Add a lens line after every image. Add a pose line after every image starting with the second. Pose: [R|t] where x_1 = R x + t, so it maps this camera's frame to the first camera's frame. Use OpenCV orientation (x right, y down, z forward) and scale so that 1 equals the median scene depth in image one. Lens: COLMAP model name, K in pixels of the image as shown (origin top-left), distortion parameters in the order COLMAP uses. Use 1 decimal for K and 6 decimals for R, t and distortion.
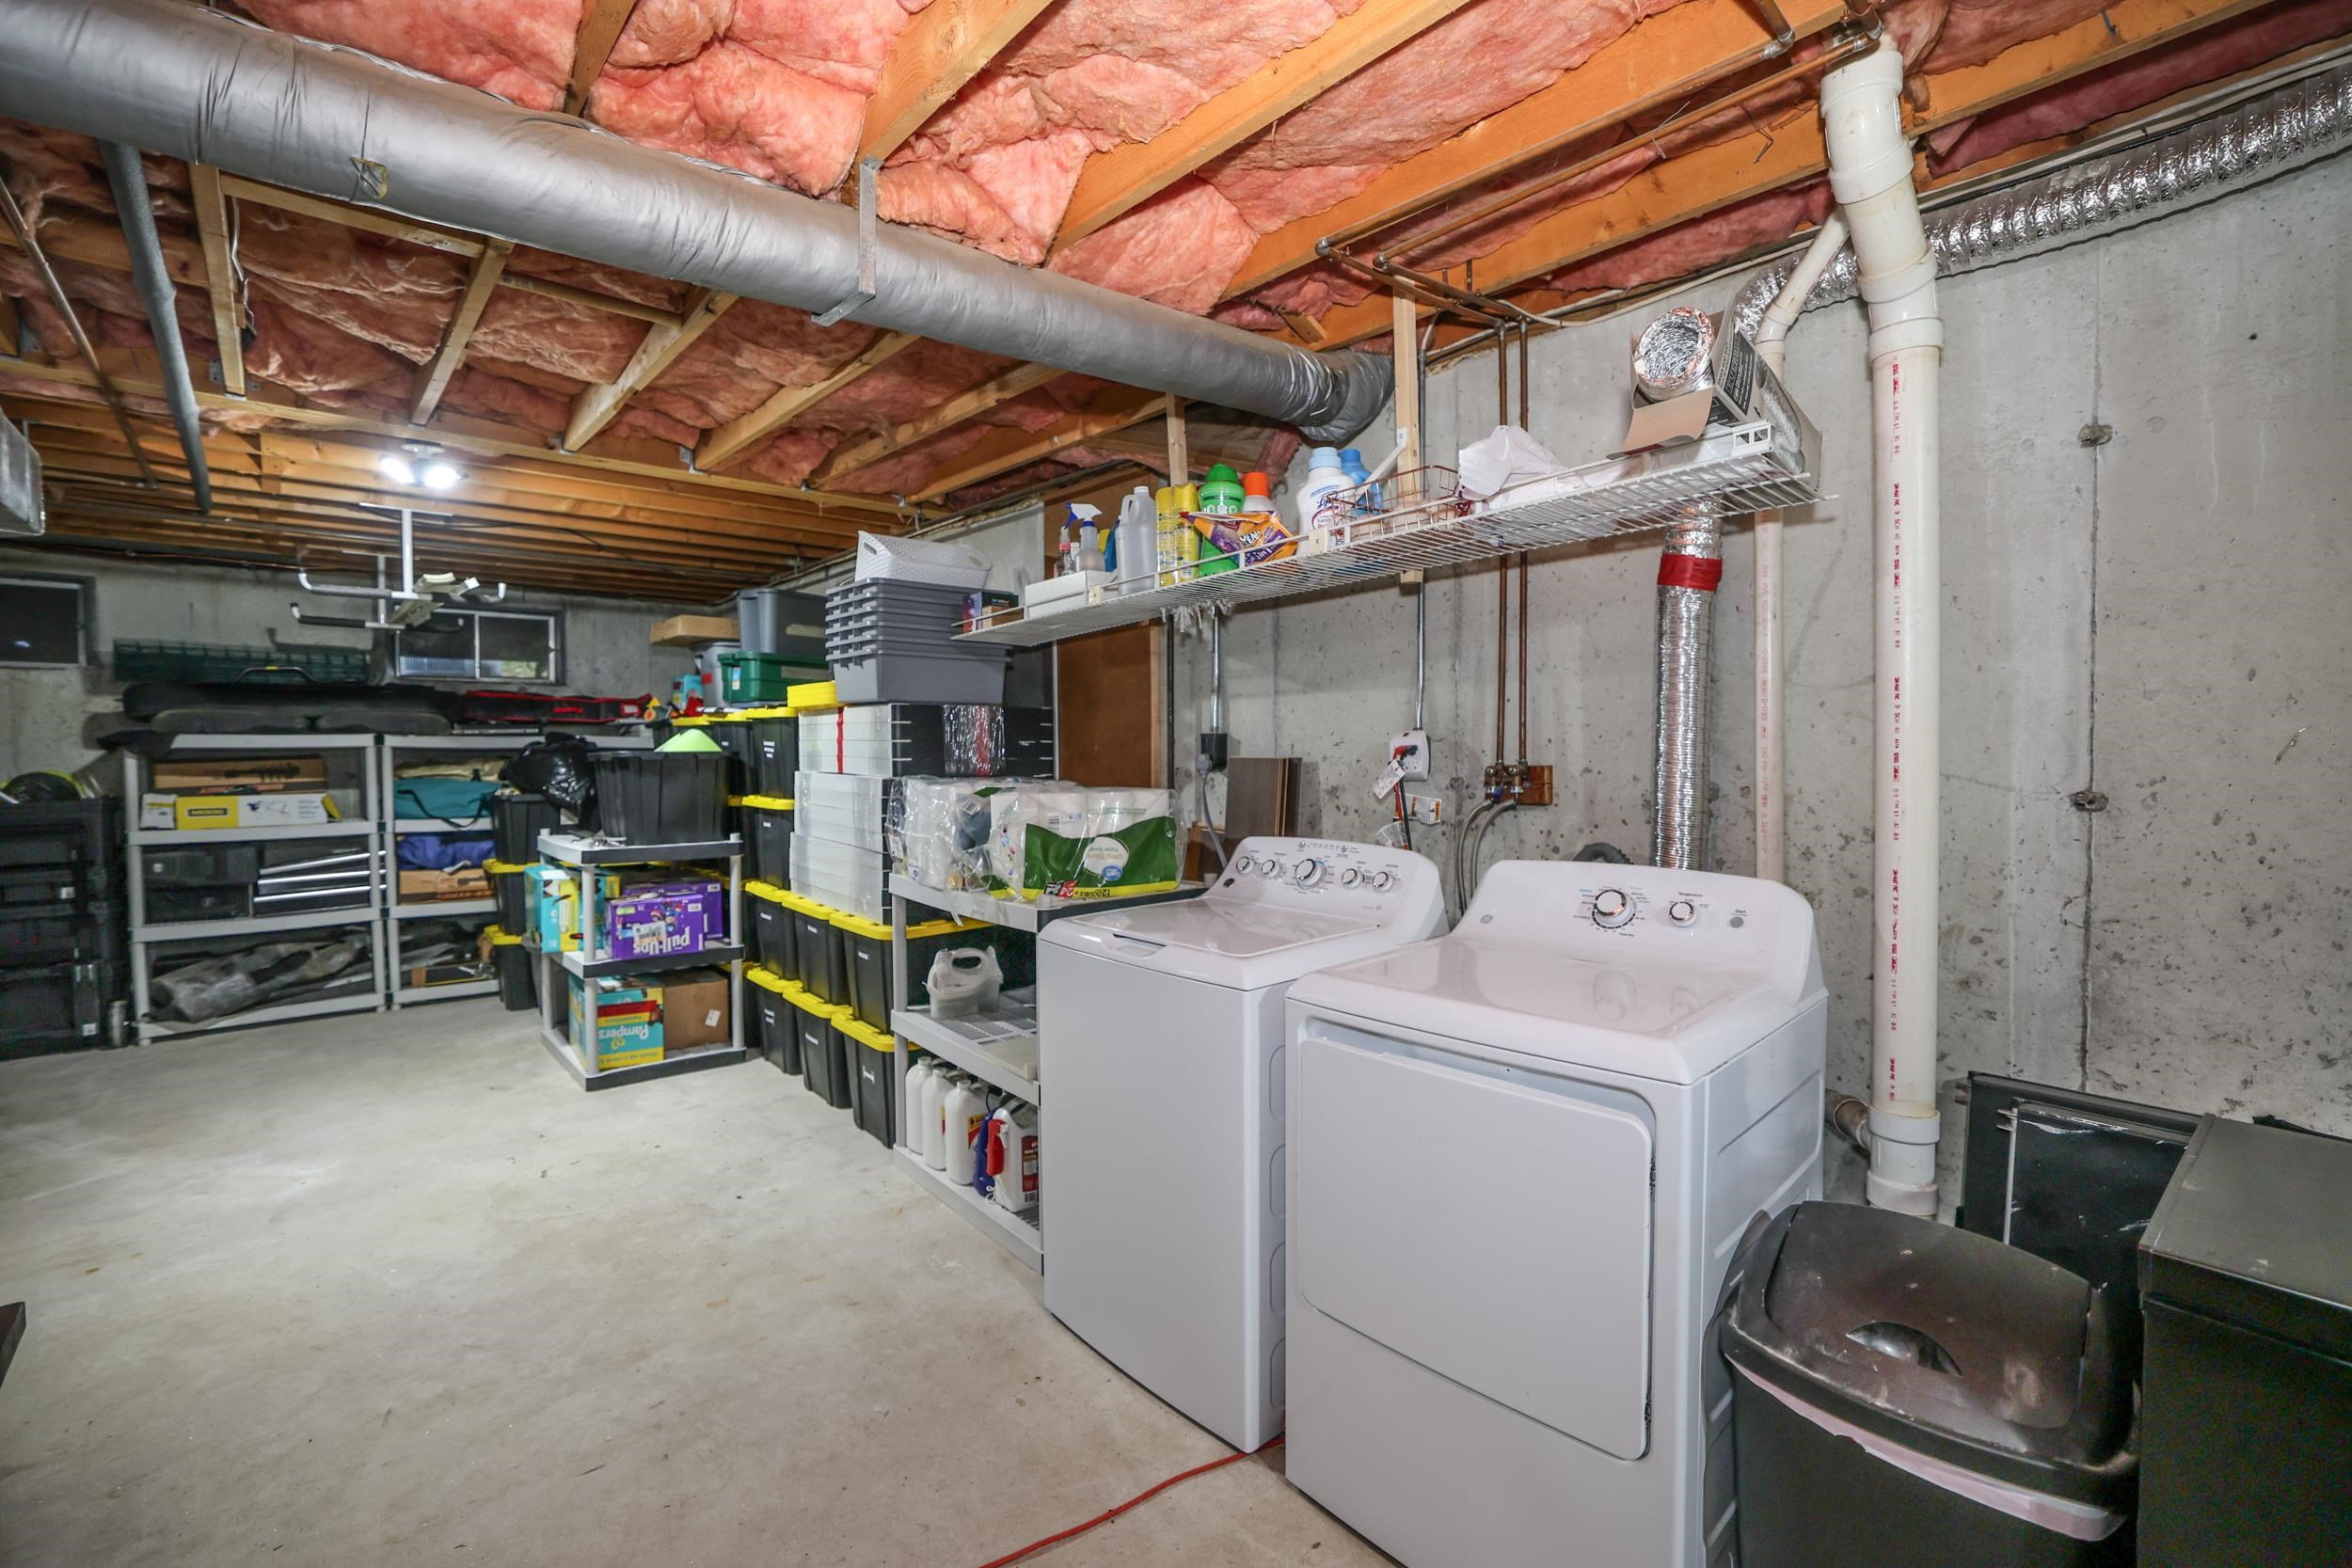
lens RADIAL K [[1031.6, 0, 1188.1], [0, 1031.6, 781.2], [0, 0, 1]] dist [-0.044986, 0.018994]
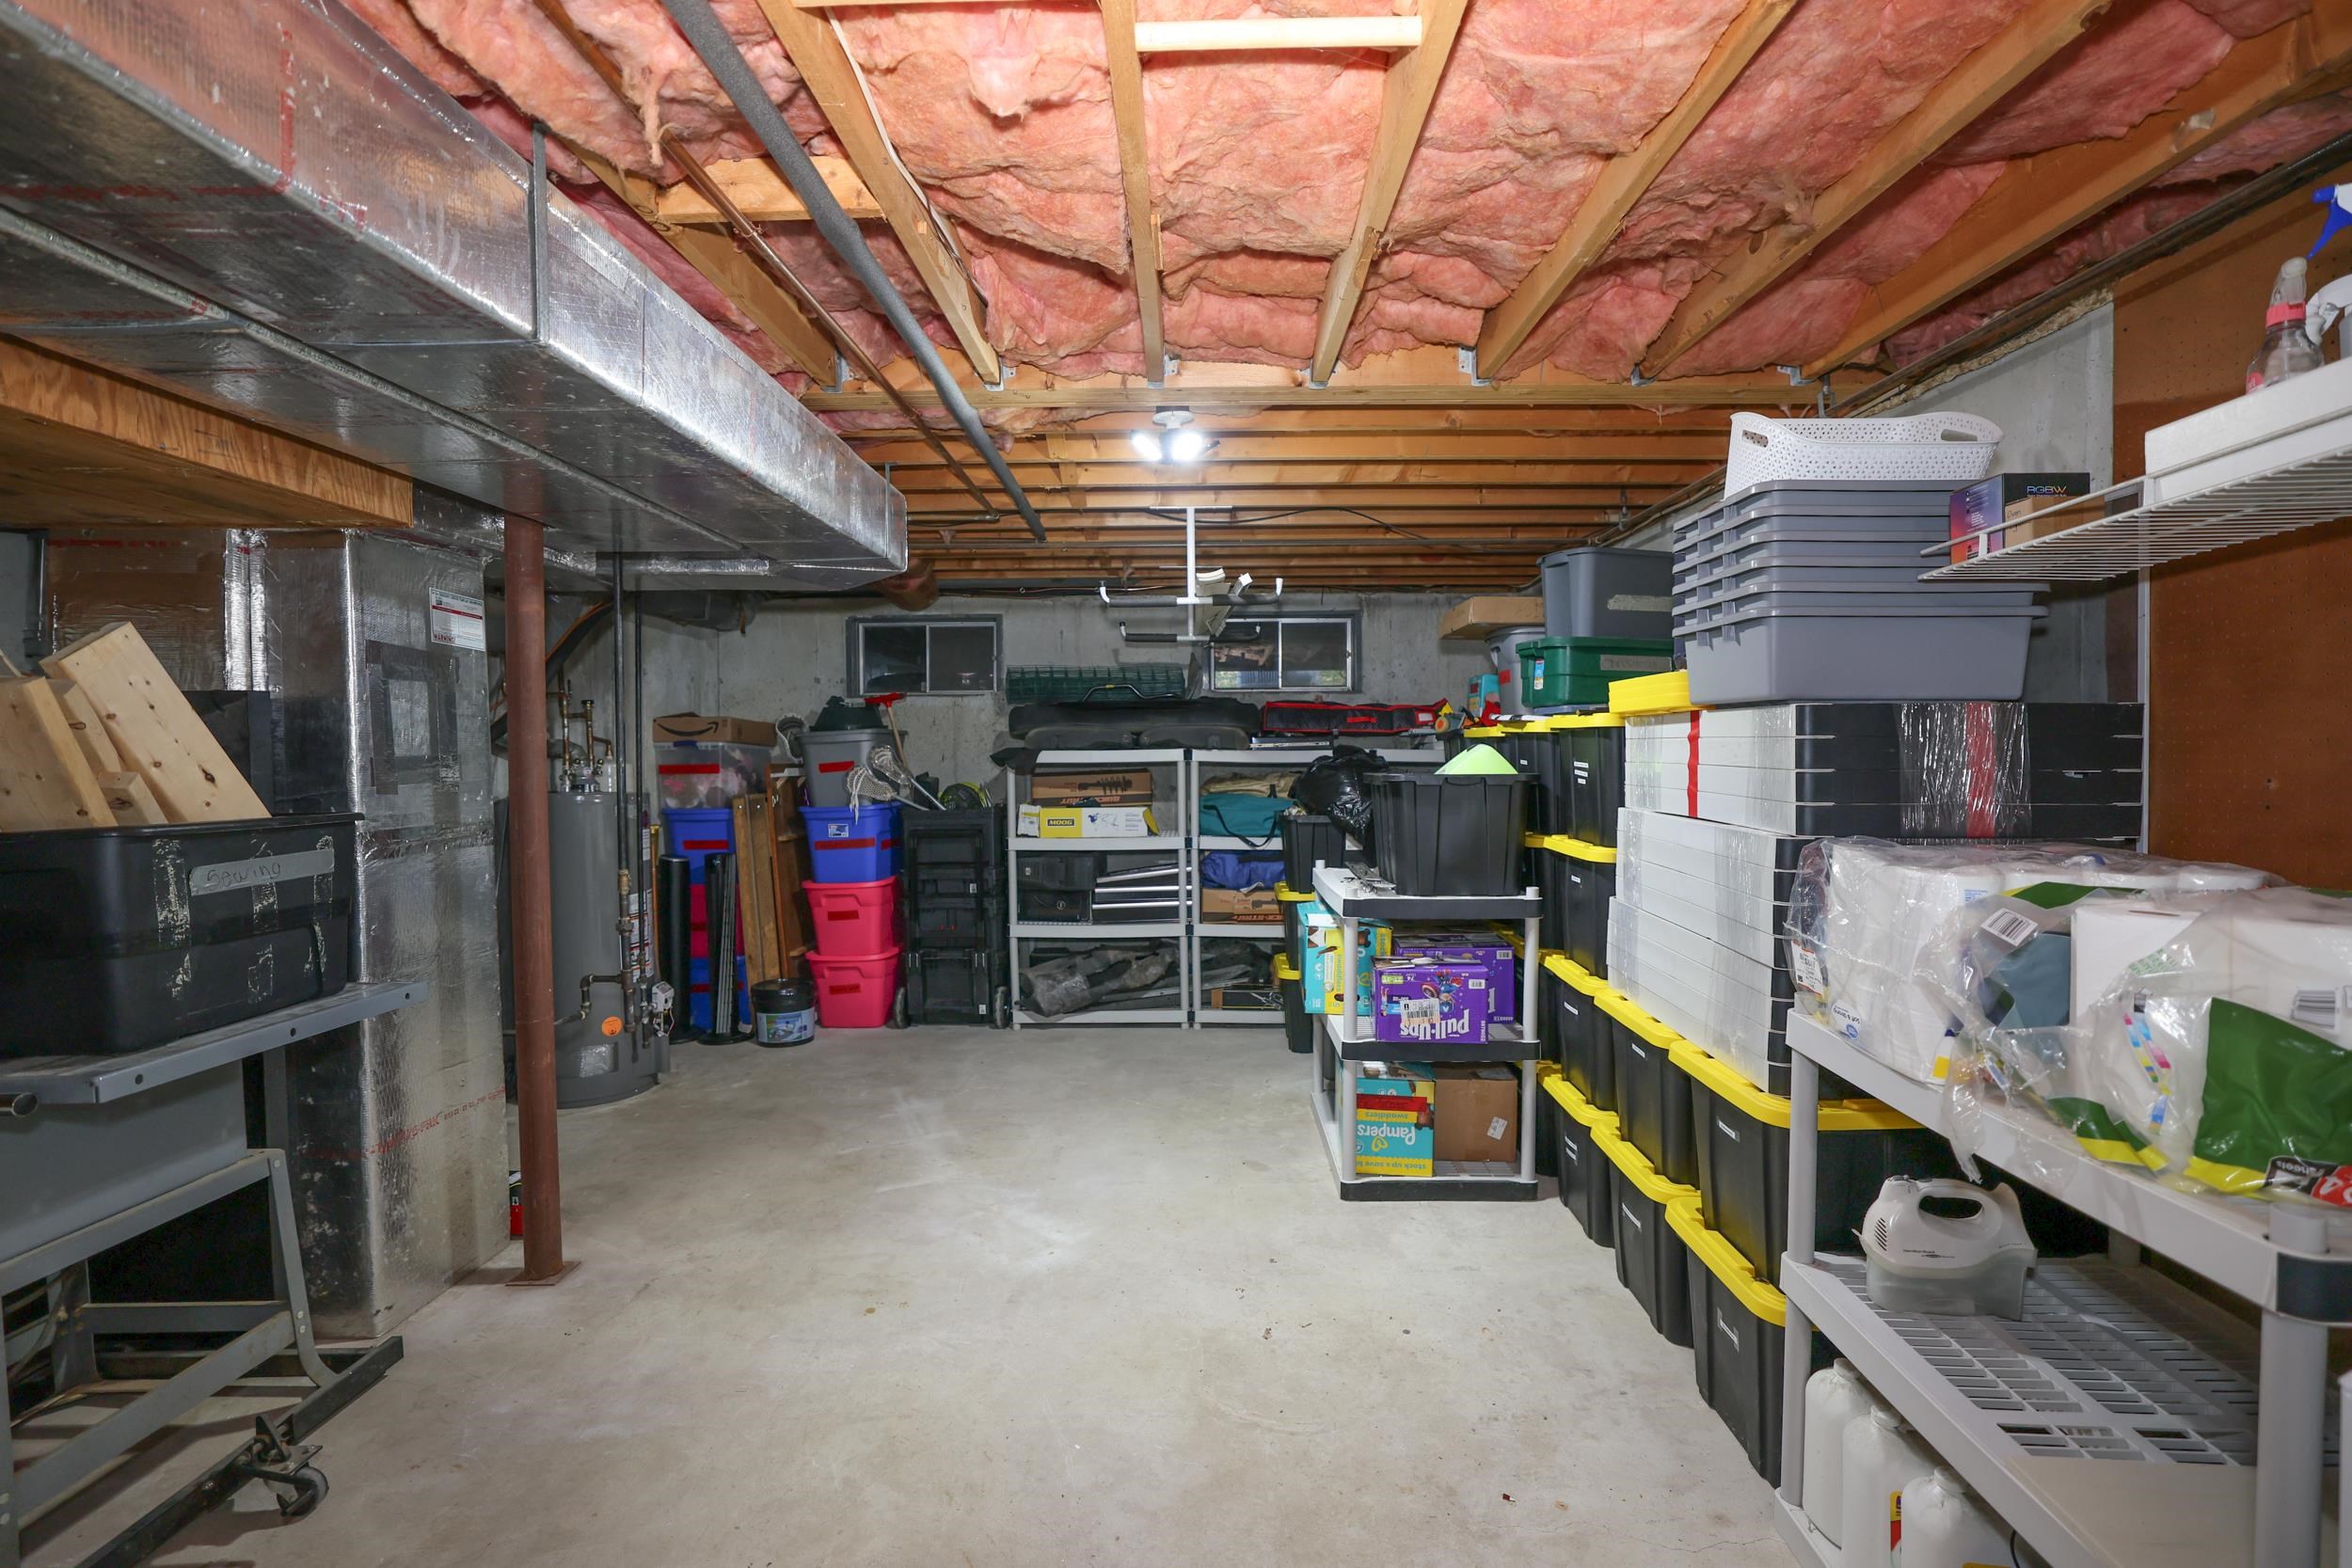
lens RADIAL K [[1031.6, 0, 1188.1], [0, 1031.6, 781.2], [0, 0, 1]] dist [-0.044986, 0.018994]
pose [[0.726030, 0.018615, -0.687411, -0.121207], [-0.018329, 0.999802, 0.007717, -0.025787], [0.687419, 0.006997, 0.726228, 0.303442]]
